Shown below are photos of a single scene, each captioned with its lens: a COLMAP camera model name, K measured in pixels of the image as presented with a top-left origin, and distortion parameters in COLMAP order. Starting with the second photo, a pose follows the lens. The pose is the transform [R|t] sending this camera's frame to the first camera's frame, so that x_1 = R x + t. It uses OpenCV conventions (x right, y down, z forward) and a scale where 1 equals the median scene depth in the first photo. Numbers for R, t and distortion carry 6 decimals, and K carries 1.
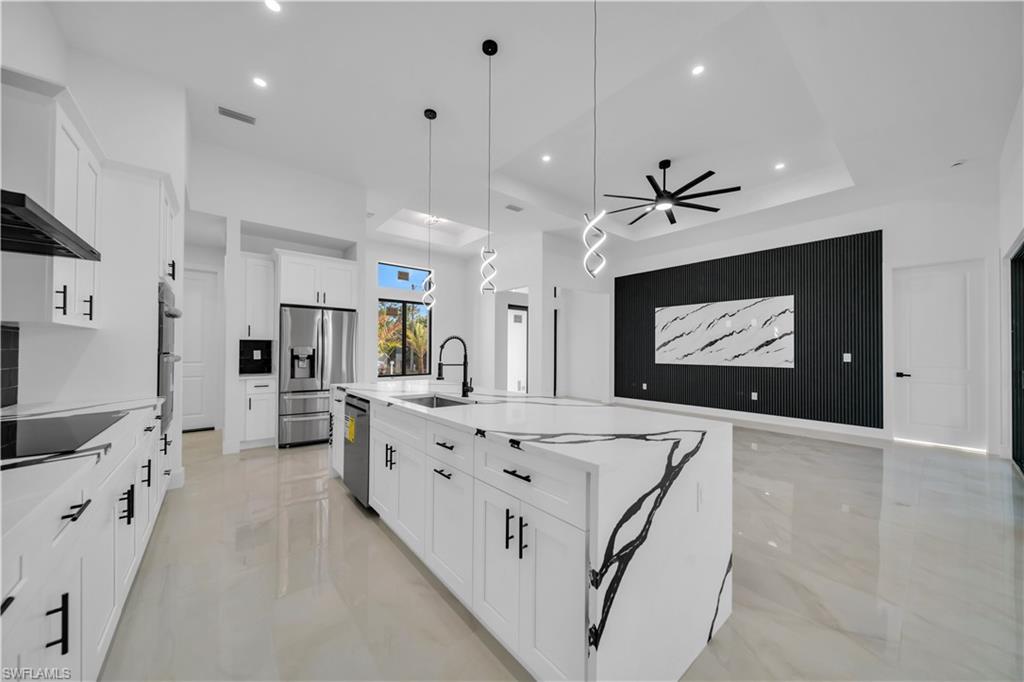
lens RADIAL K [[354.5, 0, 510.7], [0, 354.5, 345.9], [0, 0, 1]] dist [-0.002574, -0.000498]
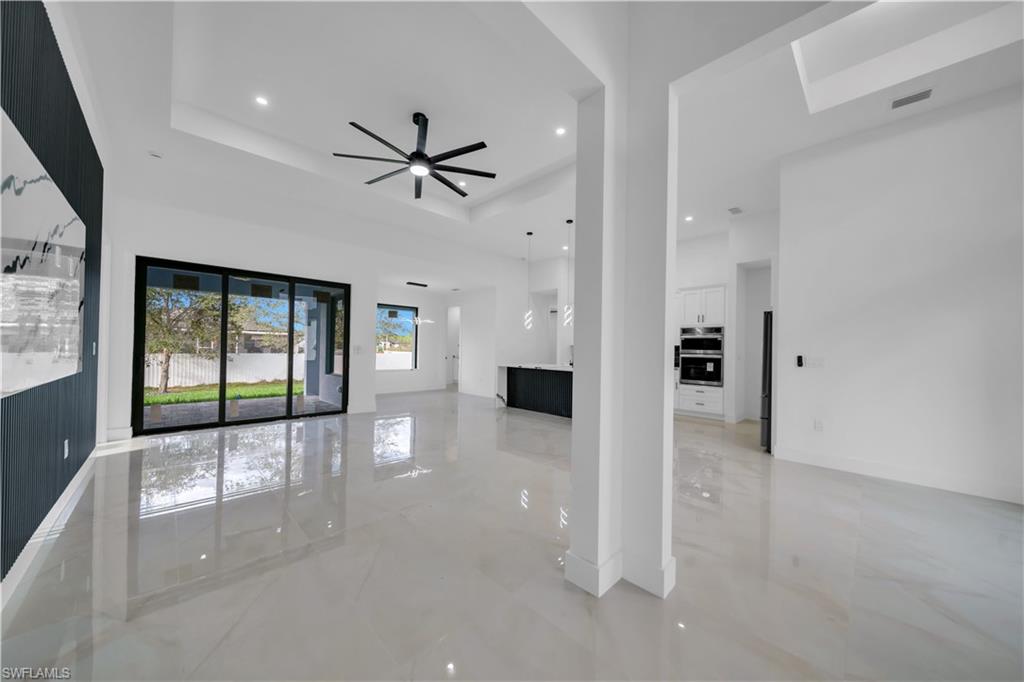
lens RADIAL K [[354.5, 0, 510.7], [0, 354.5, 345.9], [0, 0, 1]] dist [-0.002574, -0.000498]
pose [[-0.996568, -0.034329, -0.075330, 0.288533], [-0.032654, 0.999194, -0.023352, 0.038160], [0.076071, -0.020812, -0.996885, 1.955416]]
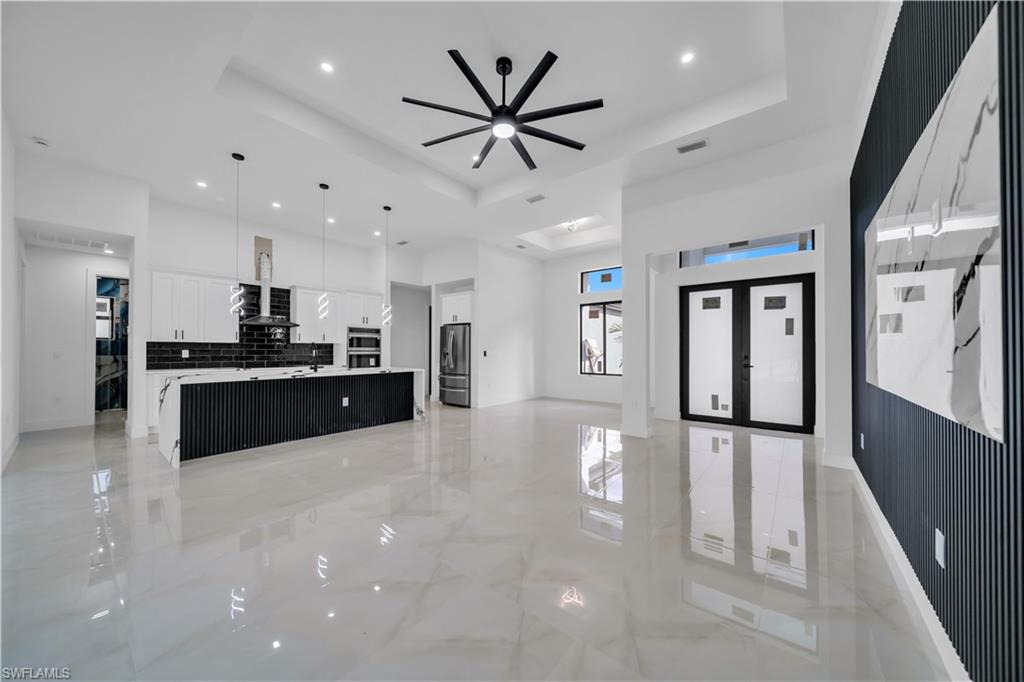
lens RADIAL K [[353.3, 0, 513.7], [0, 353.3, 347.4], [0, 0, 1]] dist [-0.000478, -0.000257]
pose [[0.202765, -0.012226, -0.979151, 1.152245], [0.011805, 0.999880, -0.010040, 0.020507], [0.979156, -0.009523, 0.202885, 0.939837]]
